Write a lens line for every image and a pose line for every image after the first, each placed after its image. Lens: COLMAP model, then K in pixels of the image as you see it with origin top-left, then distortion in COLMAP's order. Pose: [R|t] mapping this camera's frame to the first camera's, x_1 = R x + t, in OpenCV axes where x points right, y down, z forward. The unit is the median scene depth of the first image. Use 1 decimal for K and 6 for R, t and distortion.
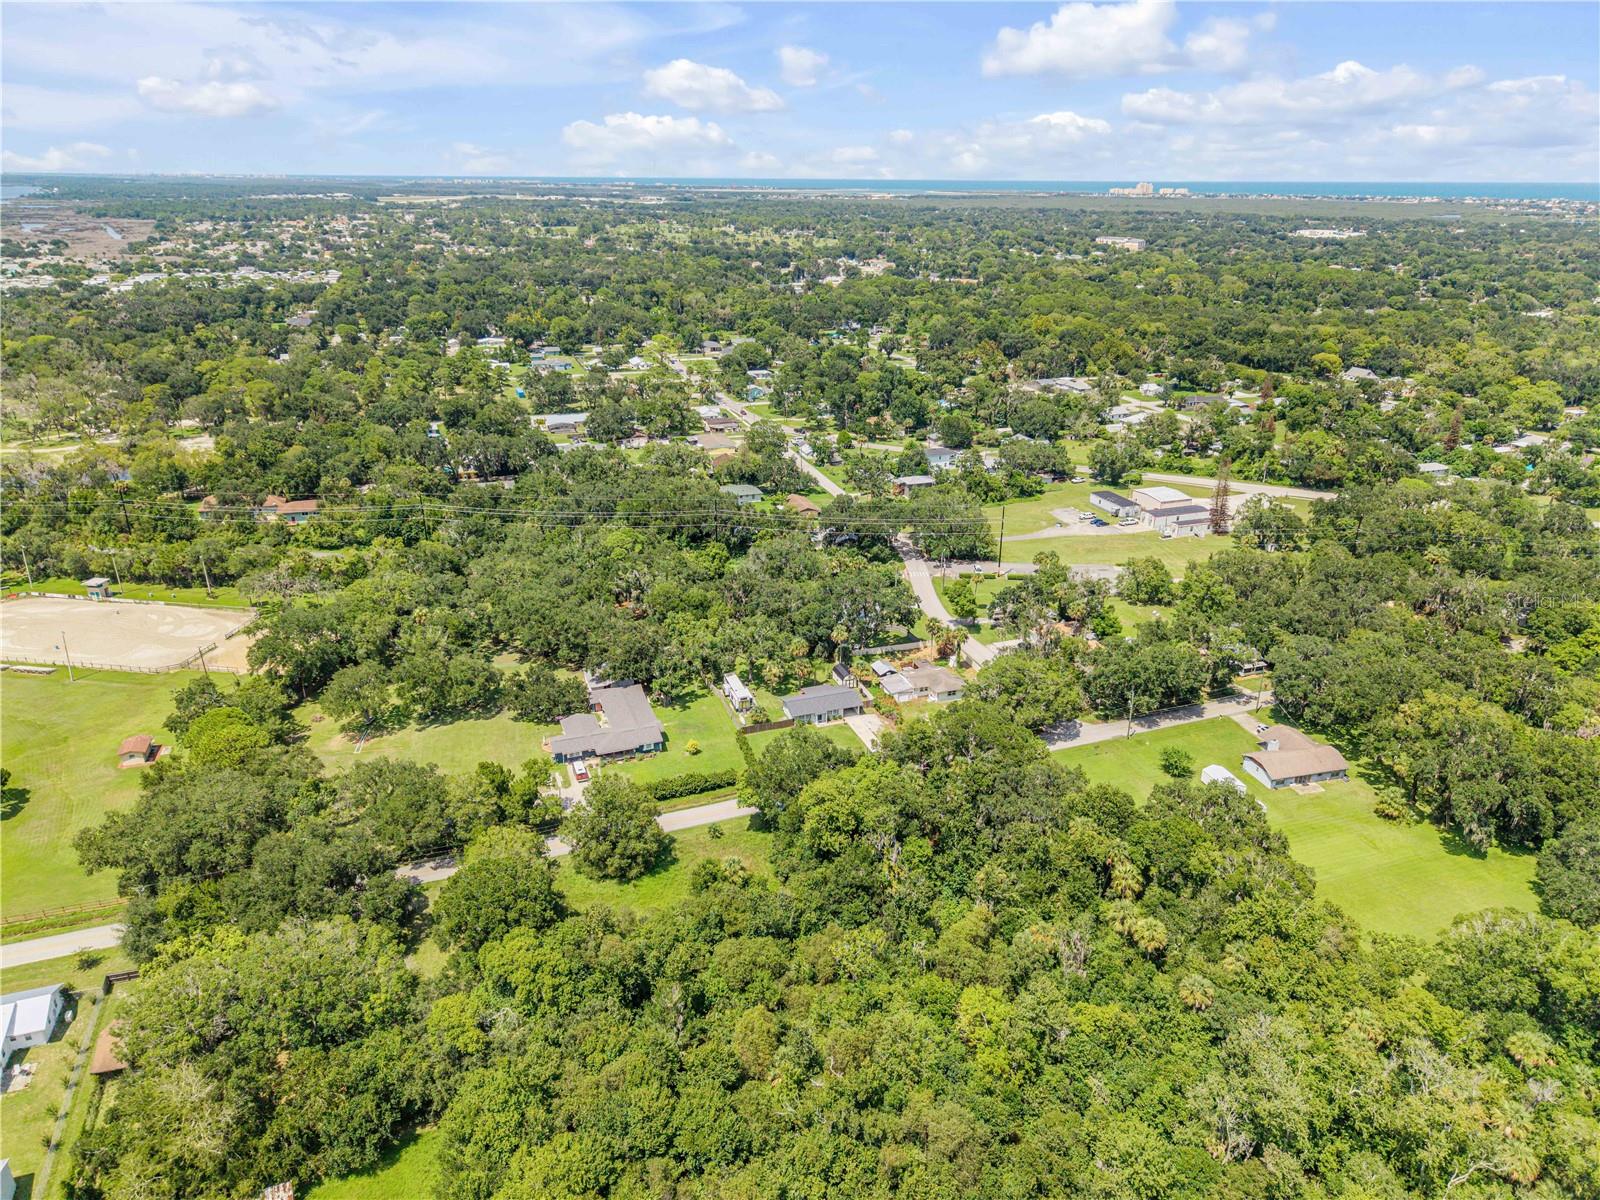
lens RADIAL K [[1093.8, 0, 824.4], [0, 1093.8, 606.2], [0, 0, 1]] dist [0.082422, -0.211020]
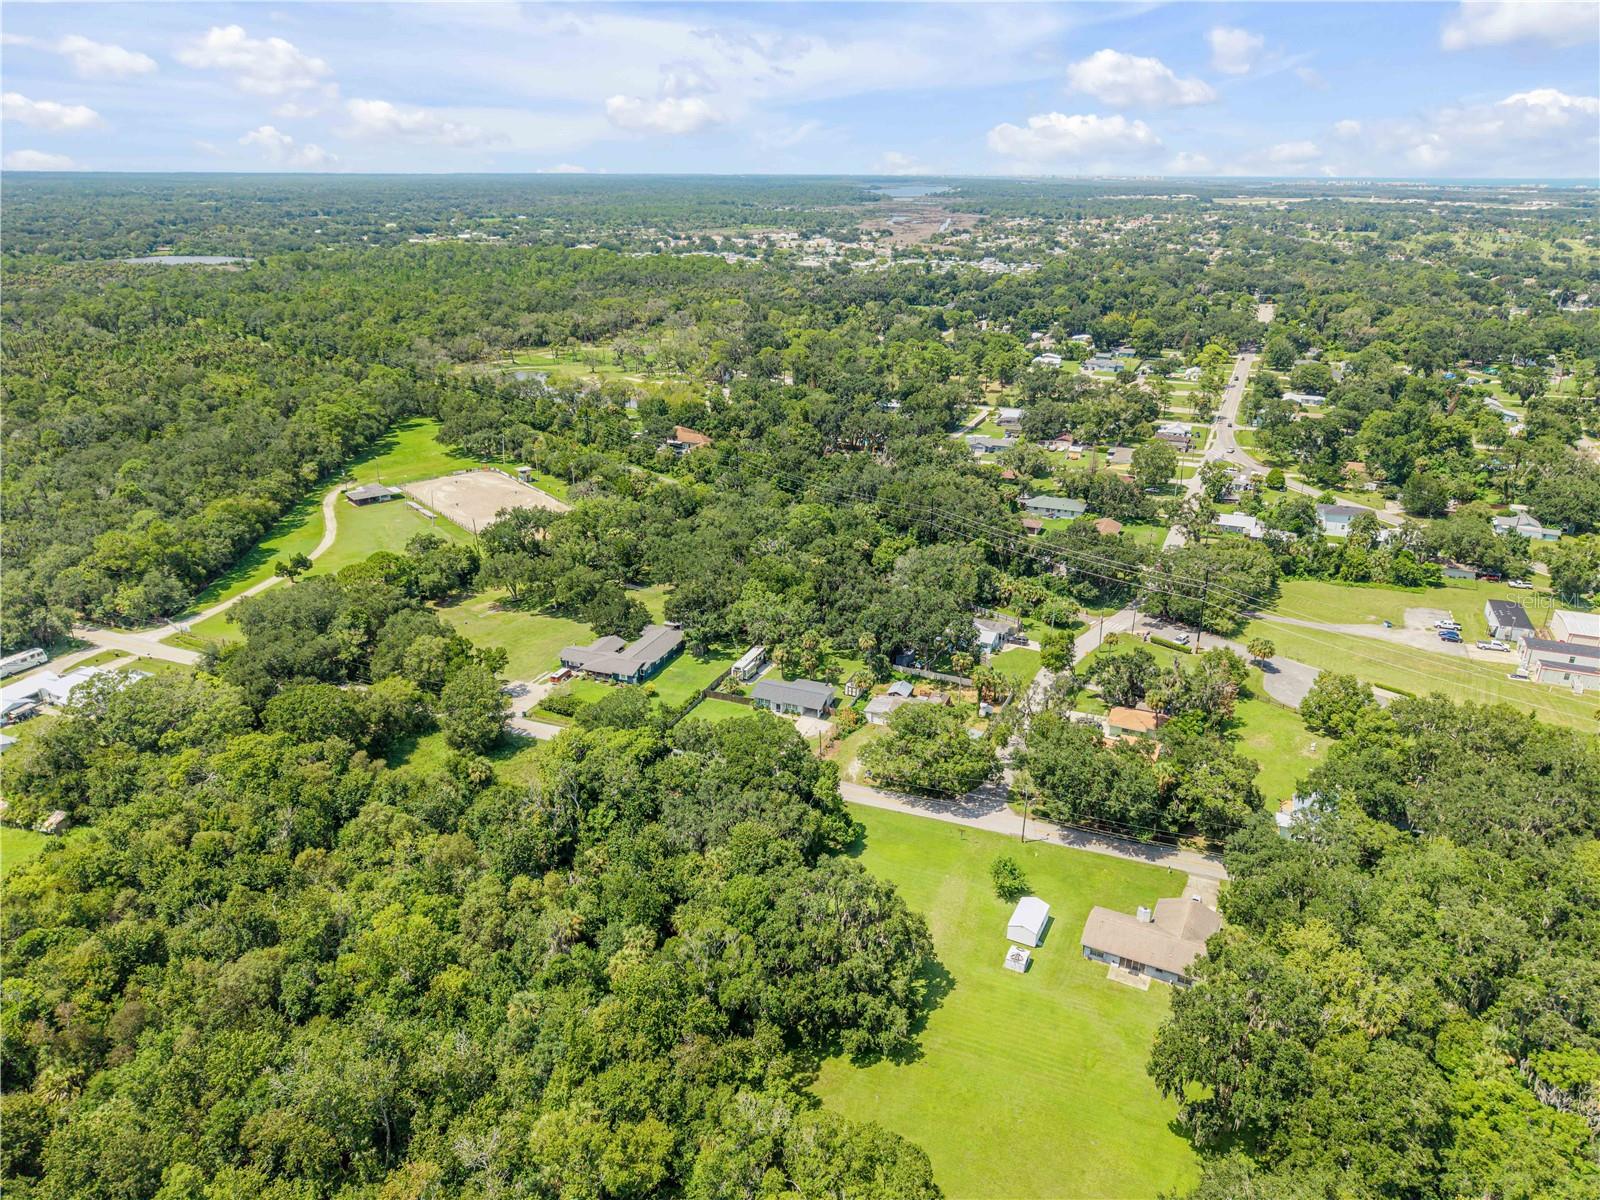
lens RADIAL K [[1116.9, 0, 800.0], [0, 1116.9, 600.0], [0, 0, 1]] dist [-0.001071, -0.003273]
pose [[0.725061, 0.243280, -0.644284, 0.413745], [-0.249990, 0.964690, 0.082931, -0.052720], [0.641710, 0.100934, 0.760277, 0.146120]]
